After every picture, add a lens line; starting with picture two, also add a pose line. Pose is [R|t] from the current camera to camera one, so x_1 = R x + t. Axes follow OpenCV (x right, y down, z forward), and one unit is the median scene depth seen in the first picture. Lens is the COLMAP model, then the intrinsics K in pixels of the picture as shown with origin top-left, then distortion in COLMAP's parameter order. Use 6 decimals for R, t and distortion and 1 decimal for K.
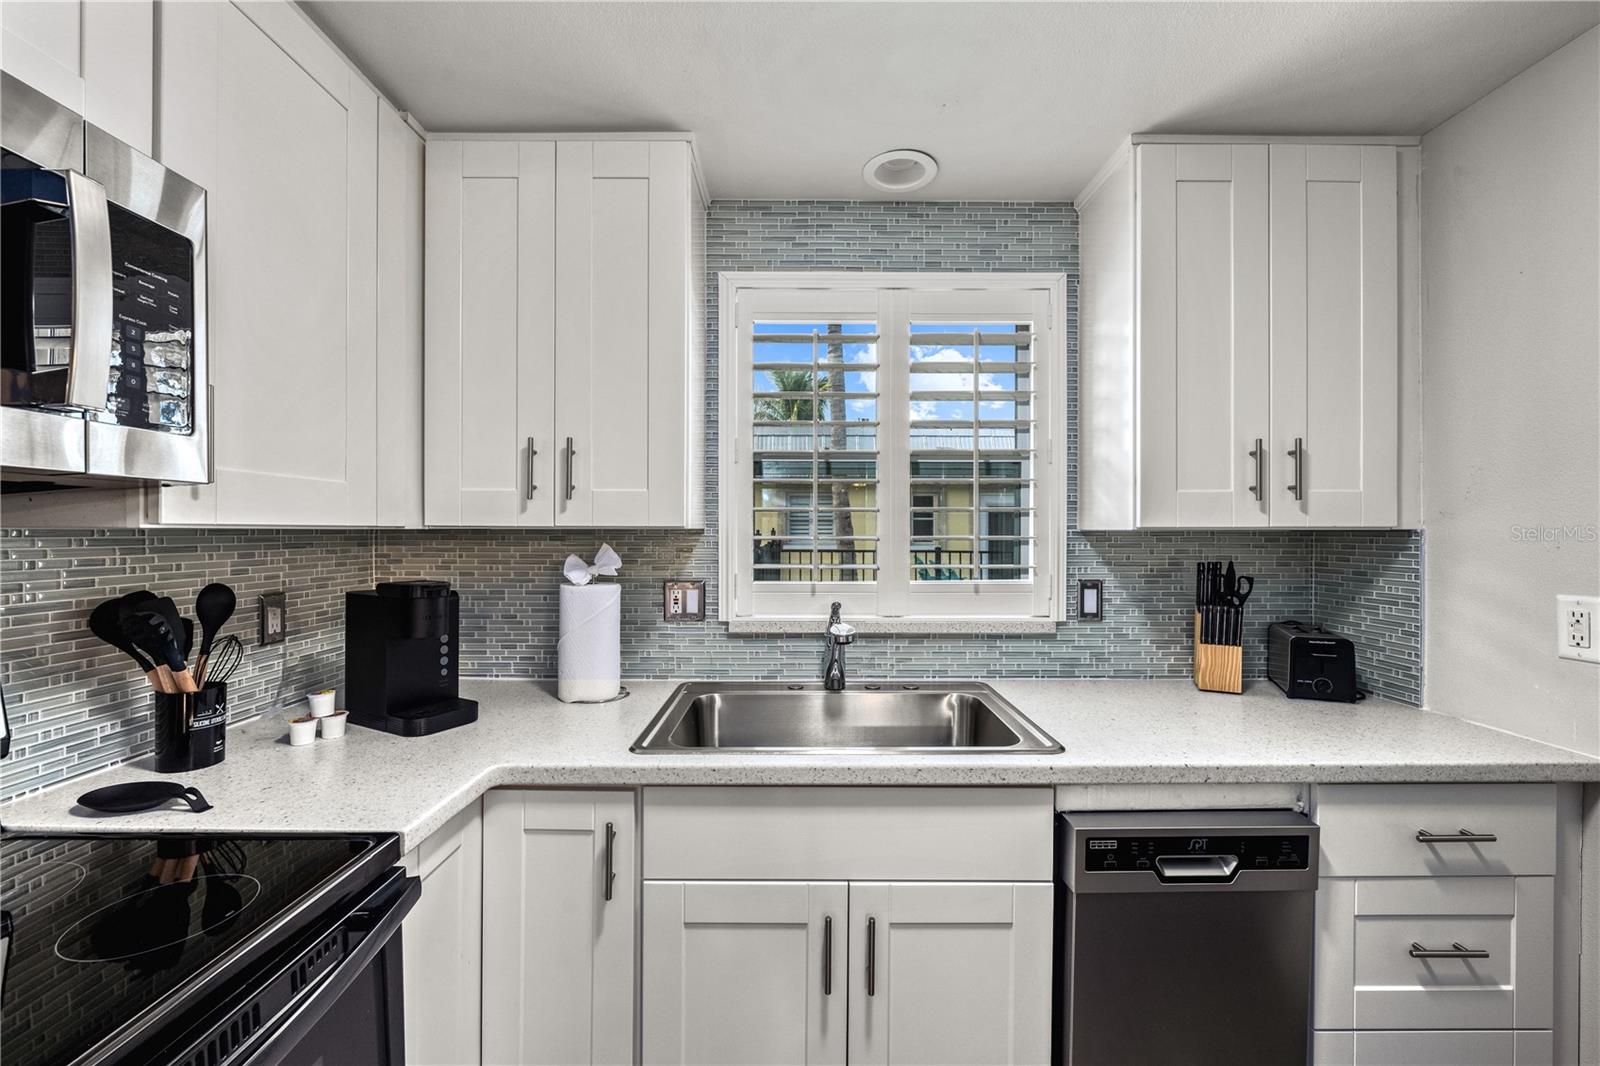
lens RADIAL K [[644.2, 0, 798.6], [0, 644.2, 531.5], [0, 0, 1]] dist [-0.001274, 0.000007]
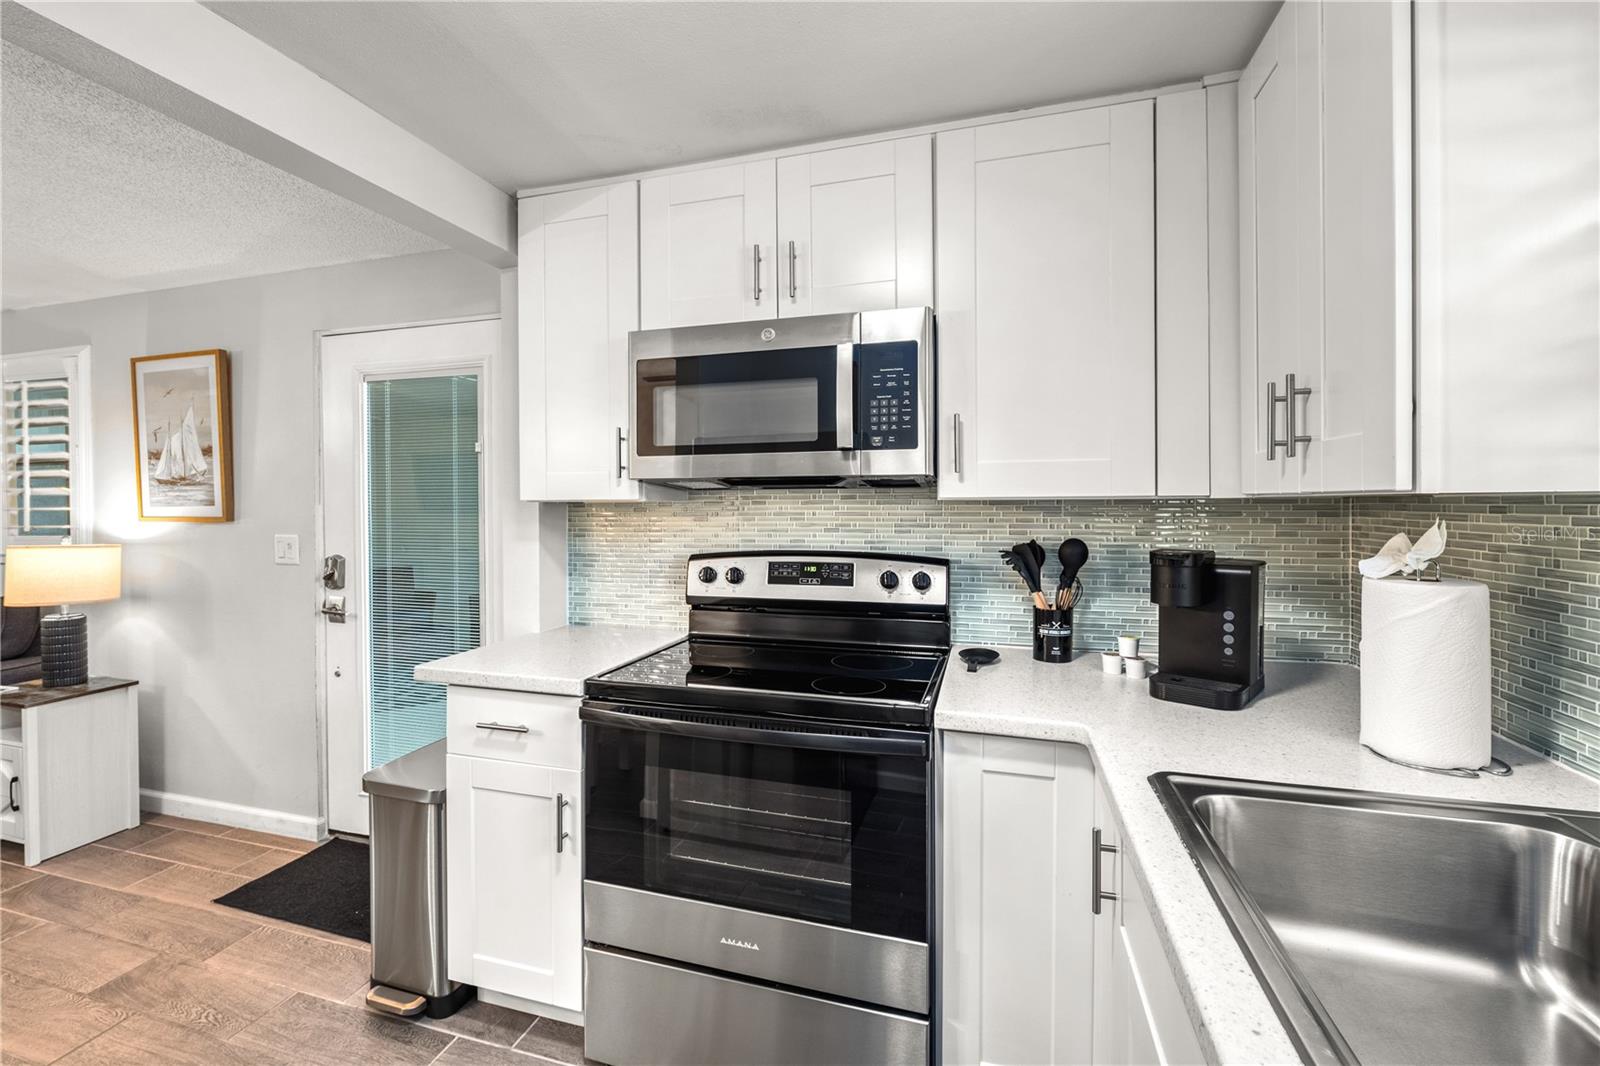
lens RADIAL K [[644.2, 0, 787.7], [0, 644.2, 523.5], [0, 0, 1]] dist [-0.001274, 0.000007]
pose [[-0.263507, 0.027392, -0.964269, 0.459555], [0.005712, 0.999624, 0.026836, 0.004748], [0.964641, 0.001563, -0.263564, 0.576823]]
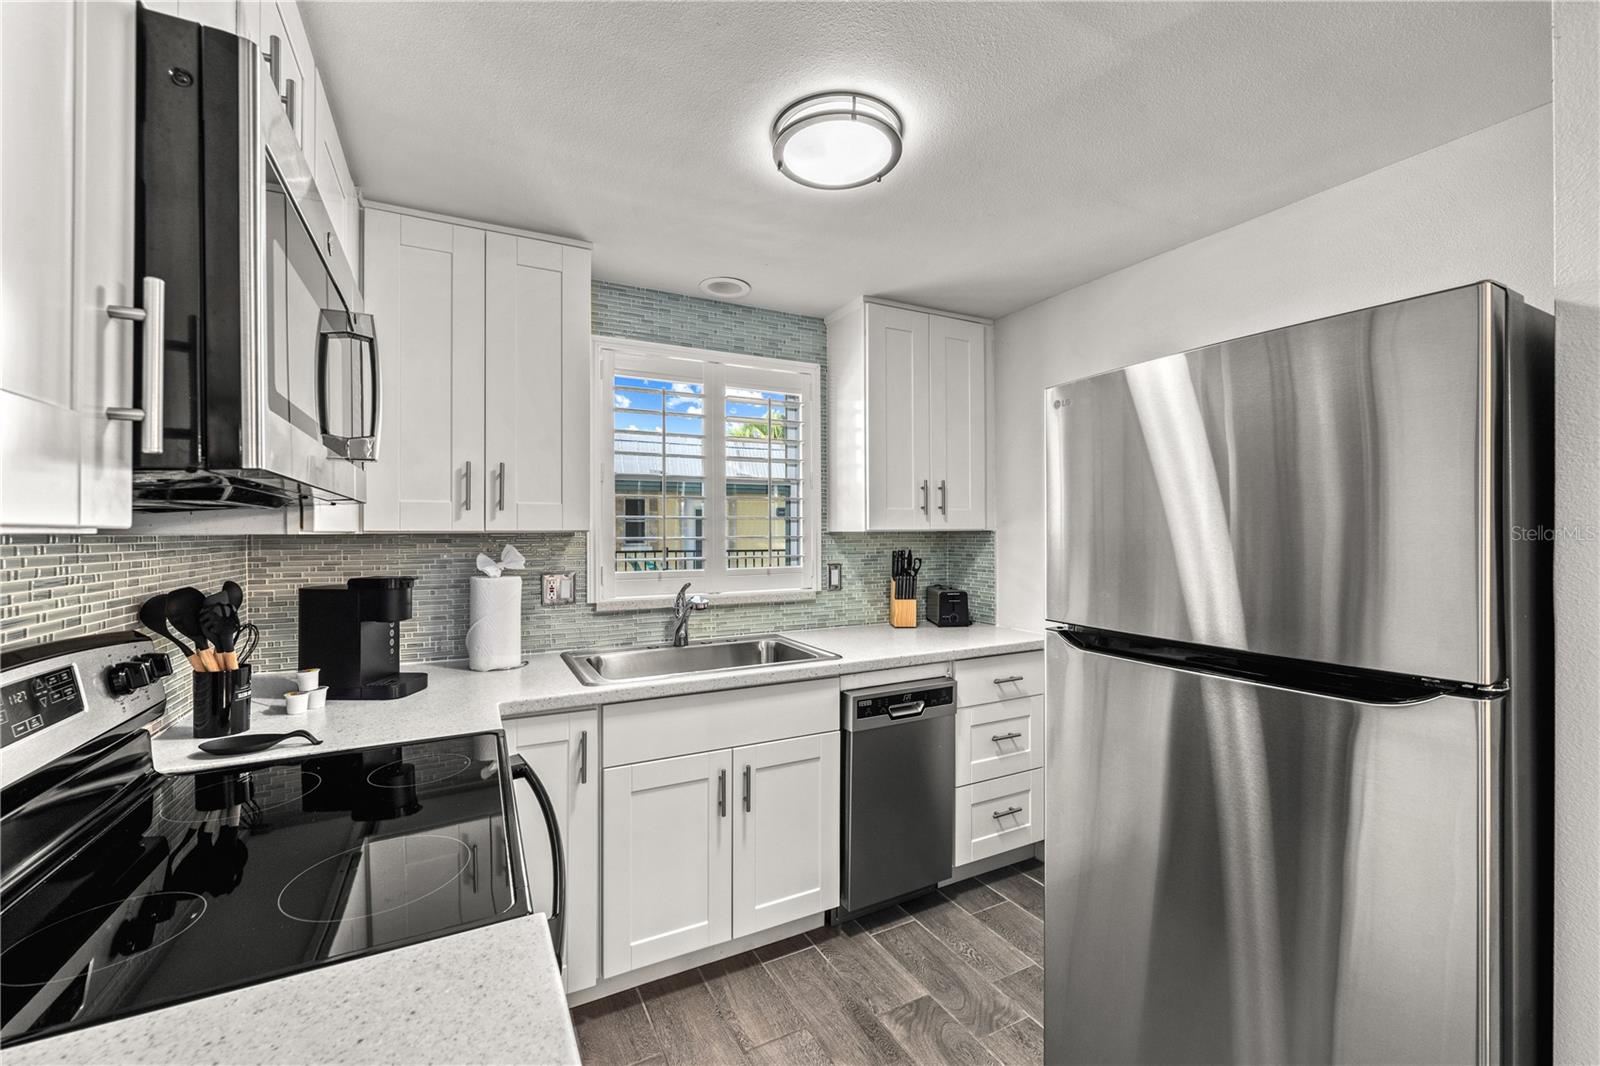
lens RADIAL K [[644.2, 0, 798.7], [0, 644.2, 531.6], [0, 0, 1]] dist [-0.001274, 0.000007]
pose [[0.890208, -0.005567, 0.455520, -0.394768], [0.006631, 0.999978, -0.000736, -0.002030], [-0.455506, 0.003676, 0.890225, -0.409329]]
